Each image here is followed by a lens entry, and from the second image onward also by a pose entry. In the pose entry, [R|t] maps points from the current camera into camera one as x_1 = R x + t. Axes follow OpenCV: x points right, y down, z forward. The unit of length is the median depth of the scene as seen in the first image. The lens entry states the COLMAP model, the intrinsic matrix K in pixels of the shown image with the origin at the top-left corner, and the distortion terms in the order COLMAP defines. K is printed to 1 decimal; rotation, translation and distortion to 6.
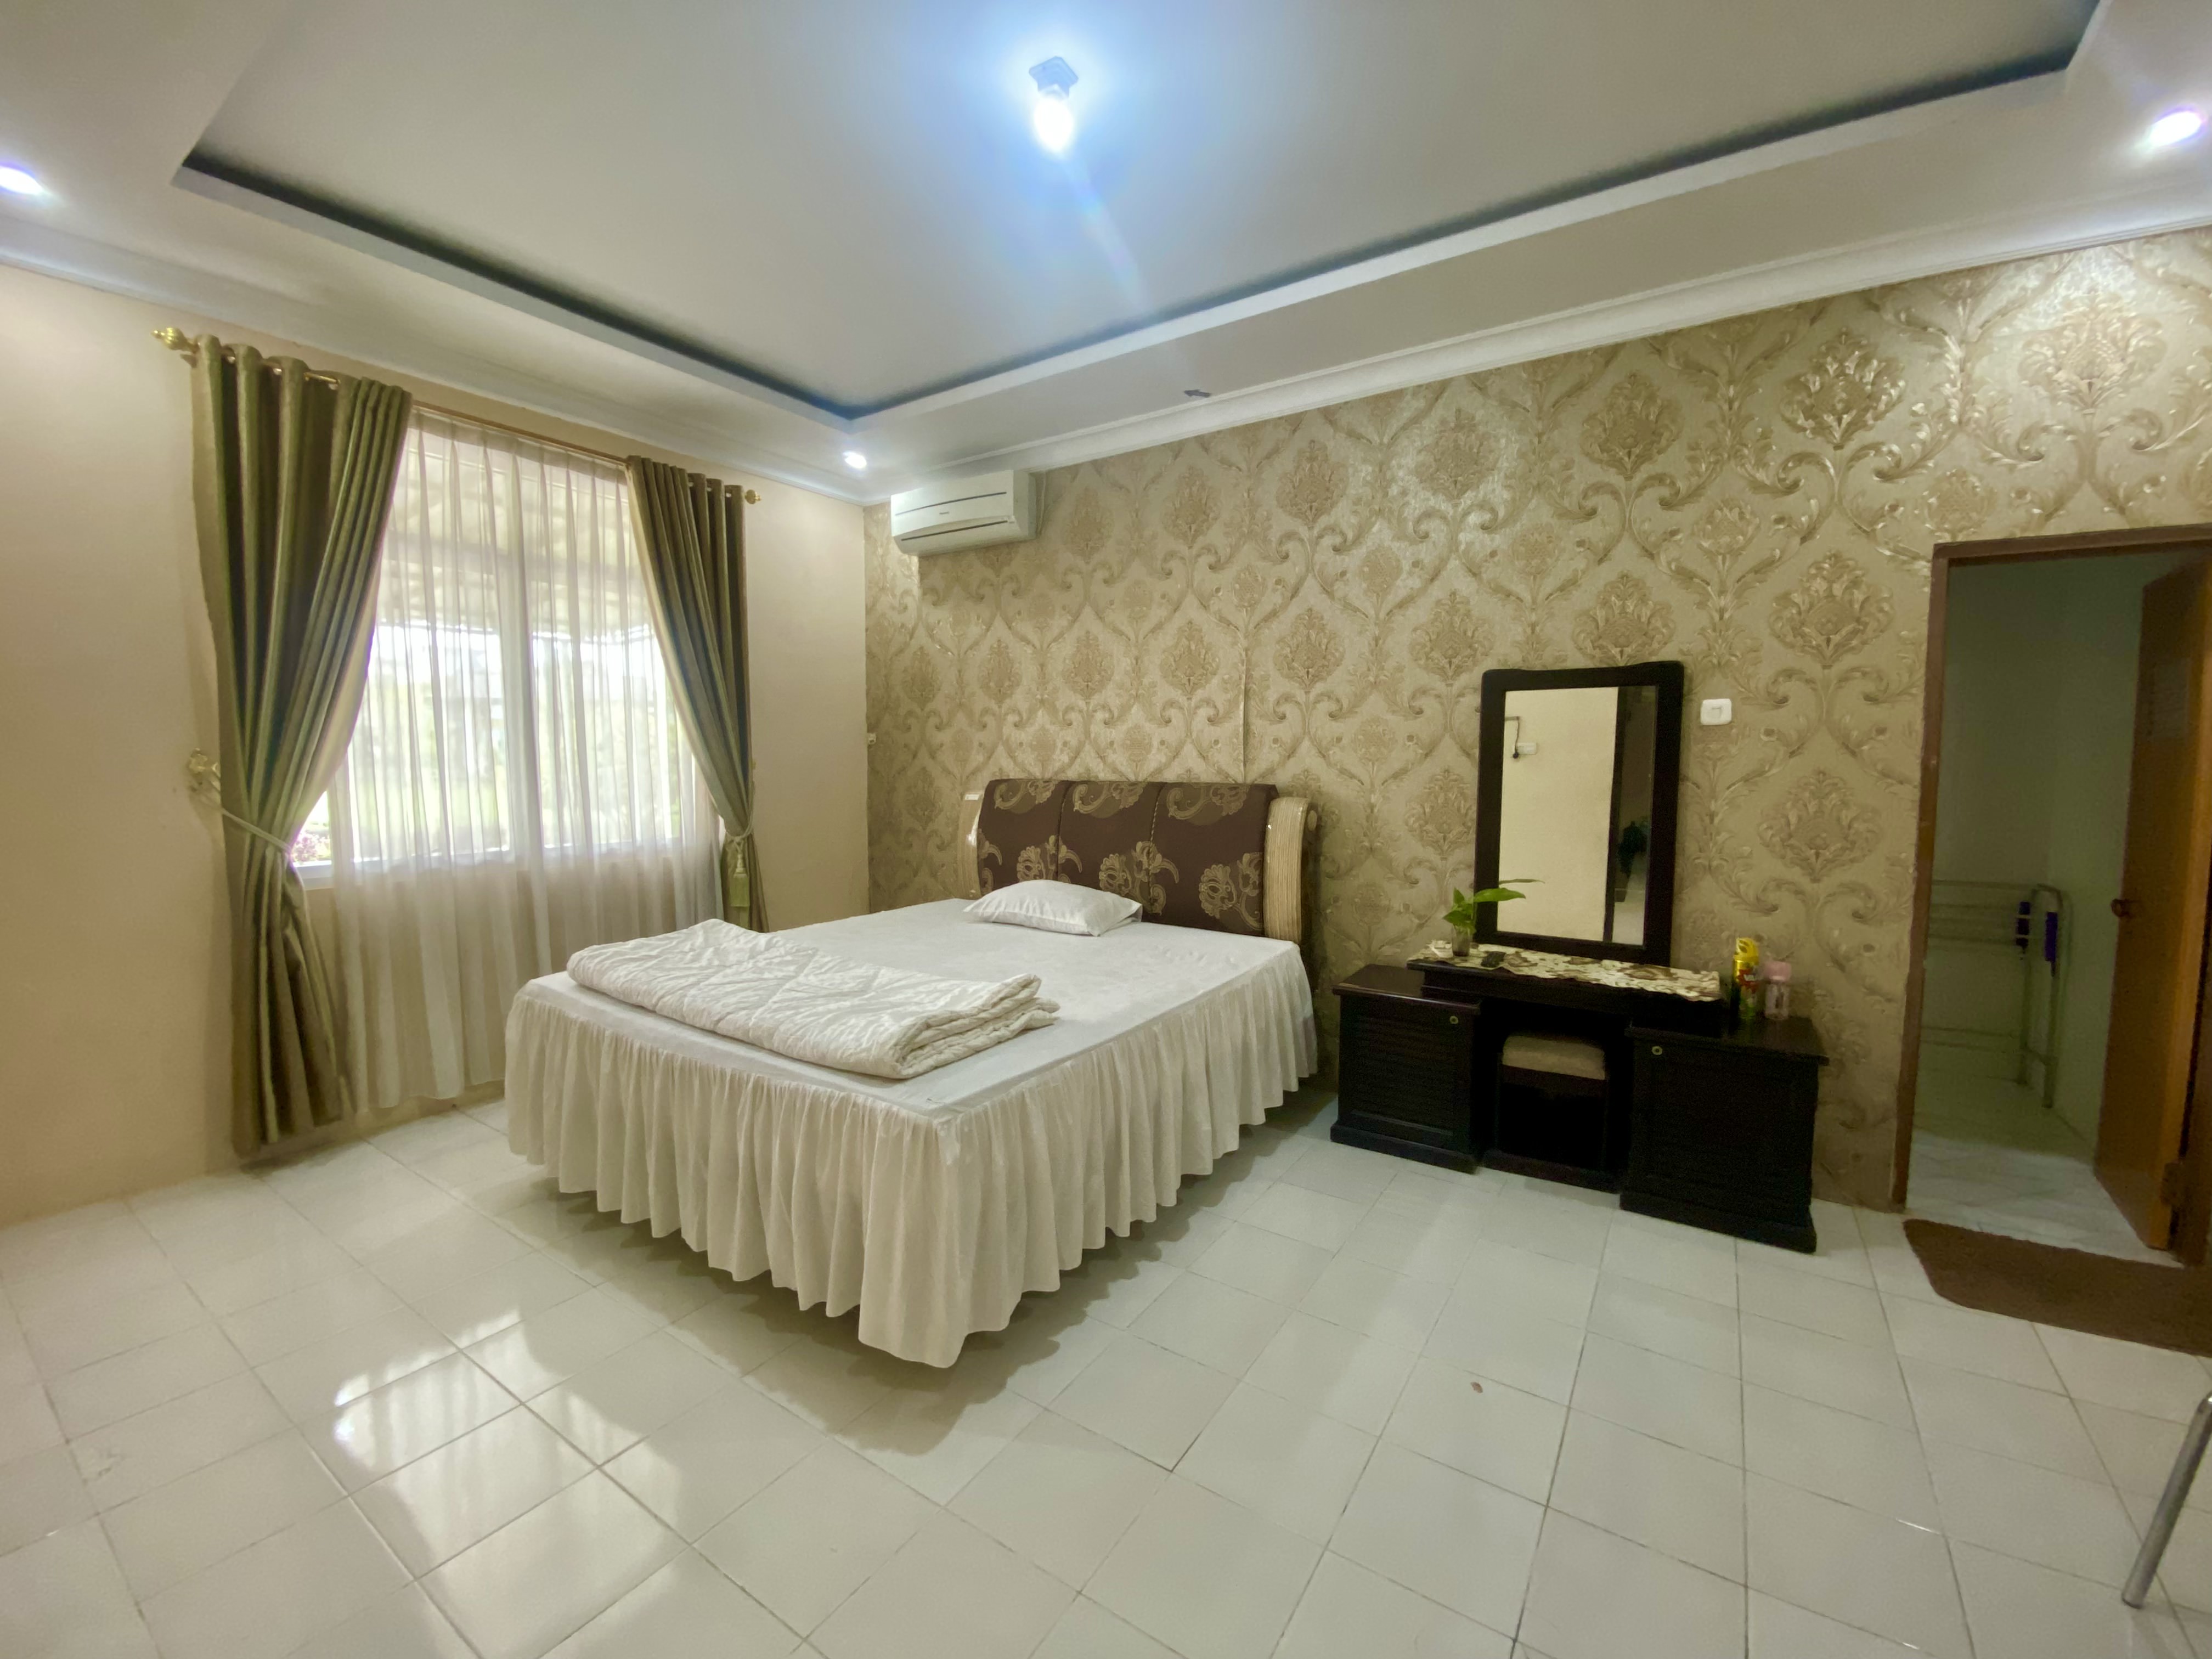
lens RADIAL K [[896.7, 0, 1100.3], [0, 896.7, 827.9], [0, 0, 1]] dist [0.034124, -0.029938]
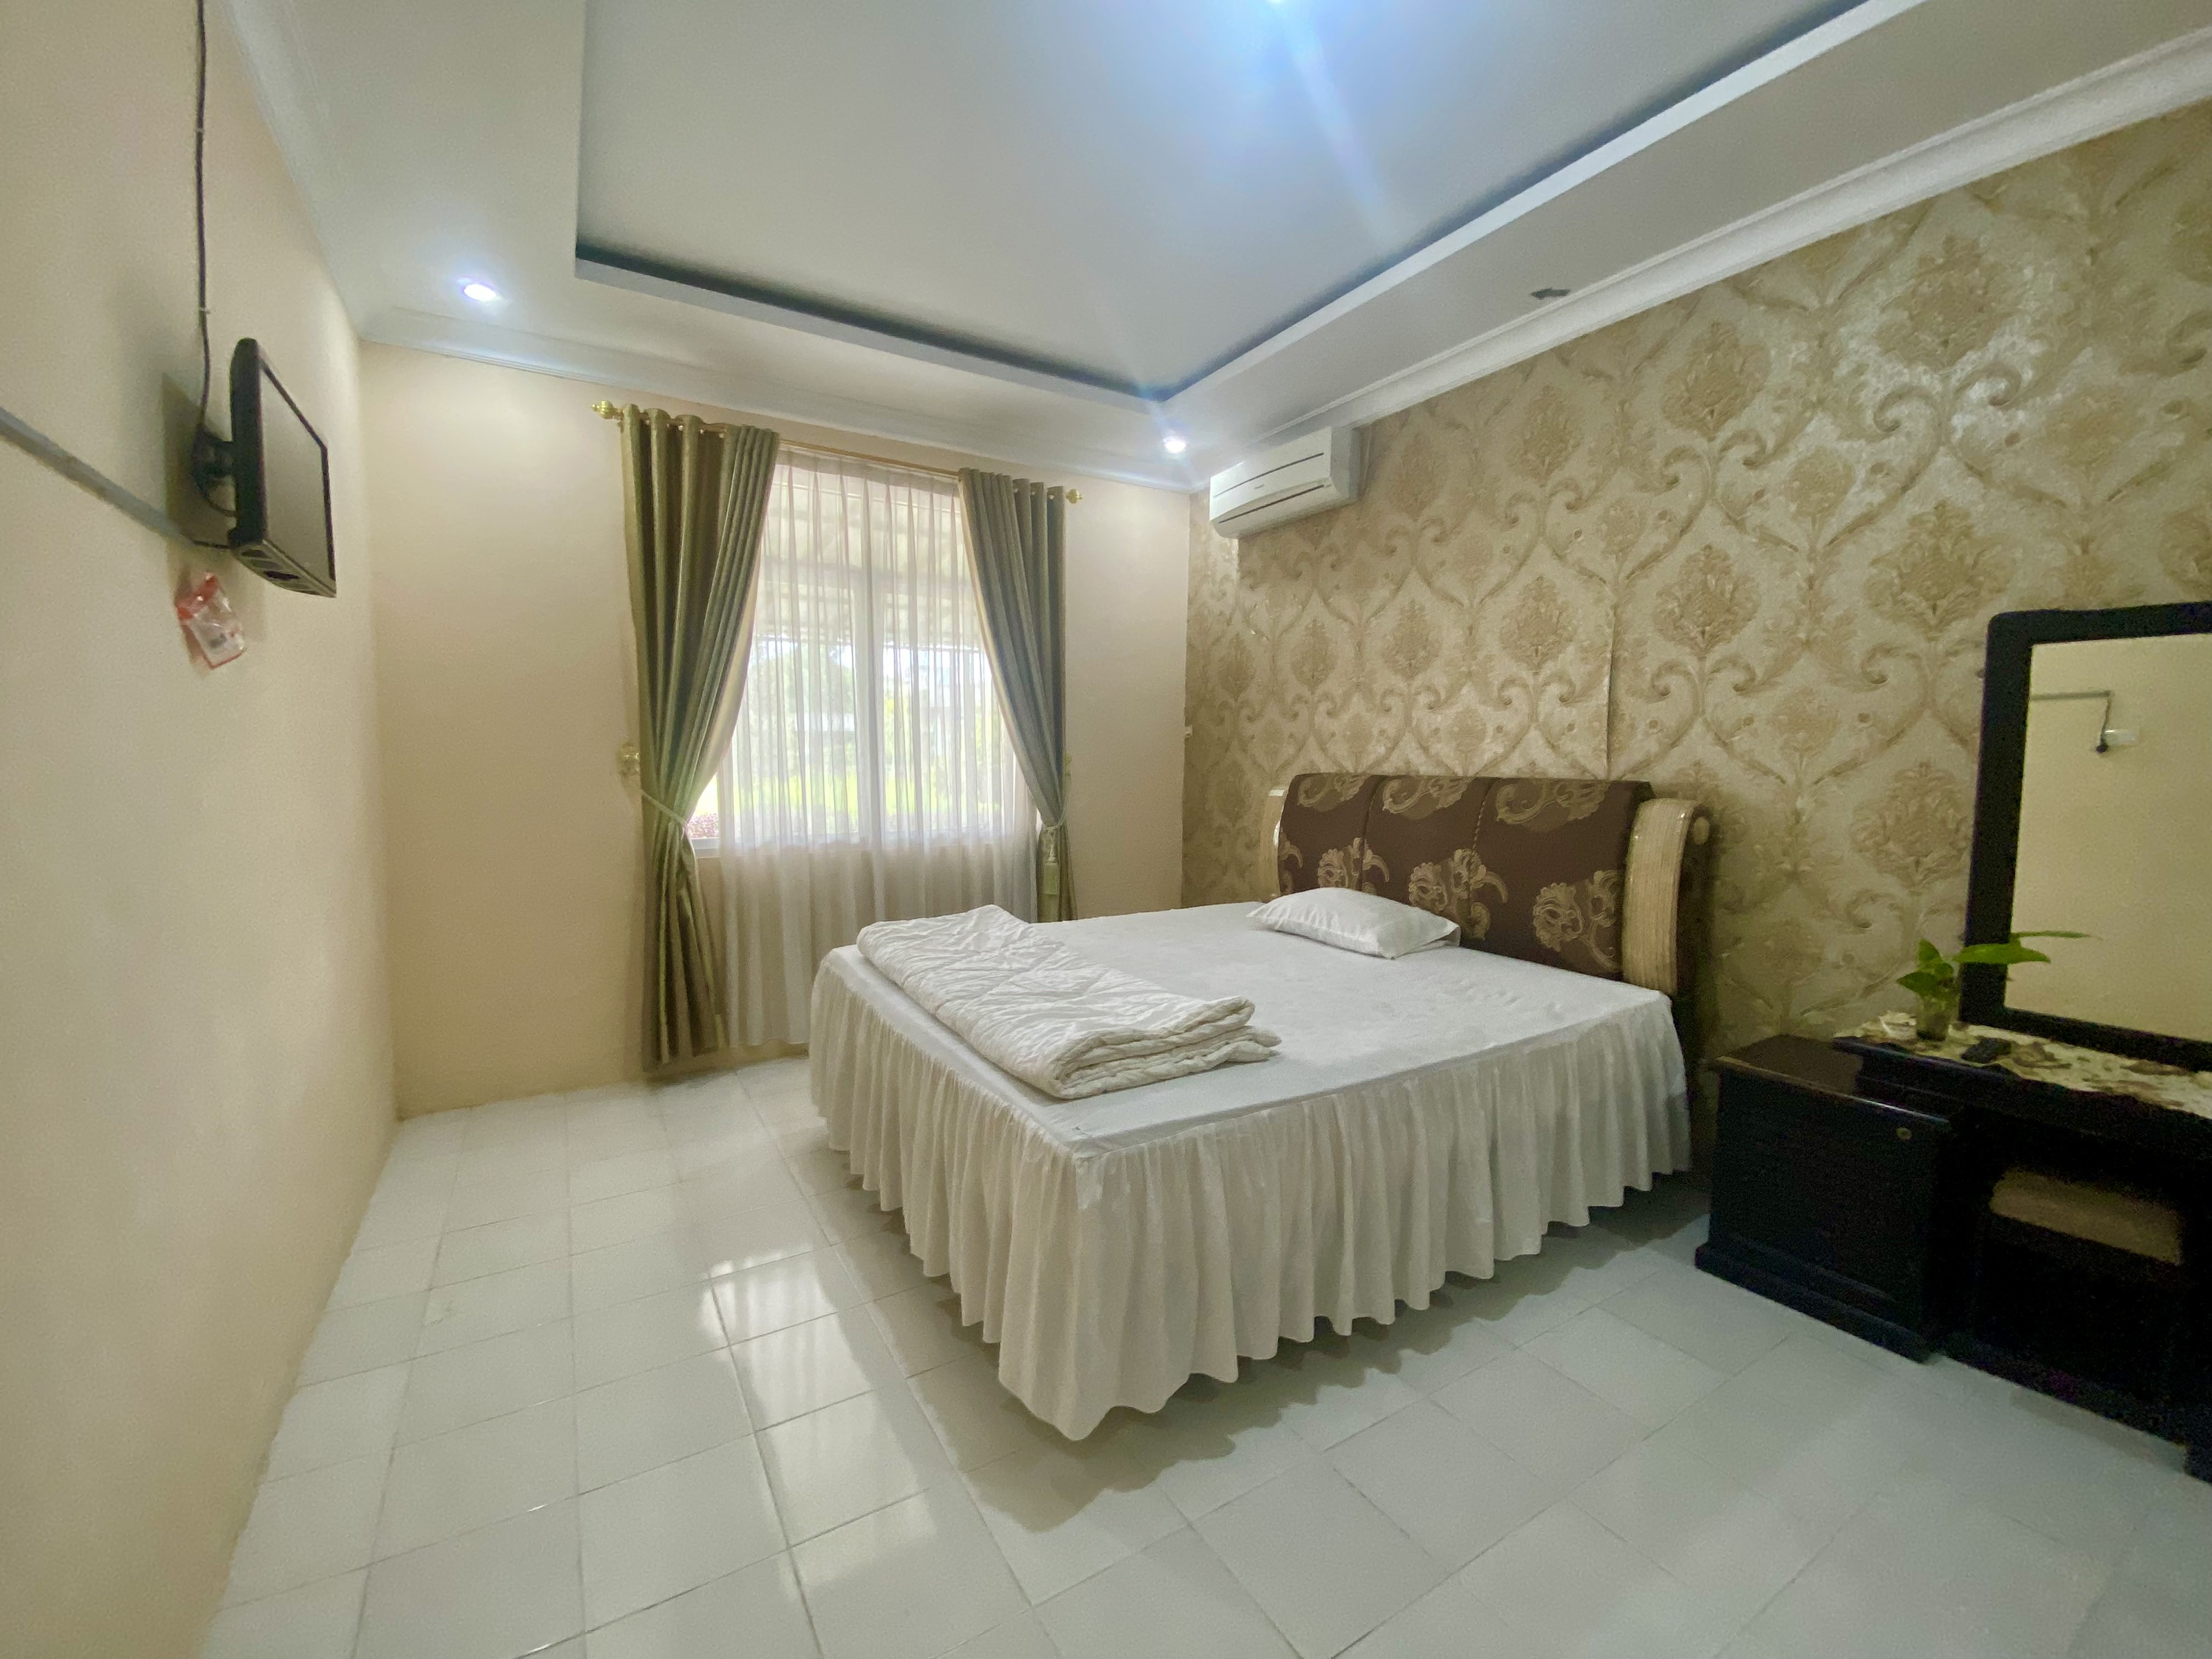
lens RADIAL K [[896.7, 0, 1100.3], [0, 896.7, 827.9], [0, 0, 1]] dist [0.034124, -0.029938]
pose [[0.906855, 0.034657, -0.420016, 0.104746], [-0.034170, 0.999378, 0.008686, -0.000559], [0.420056, 0.006475, 0.907475, 0.114292]]
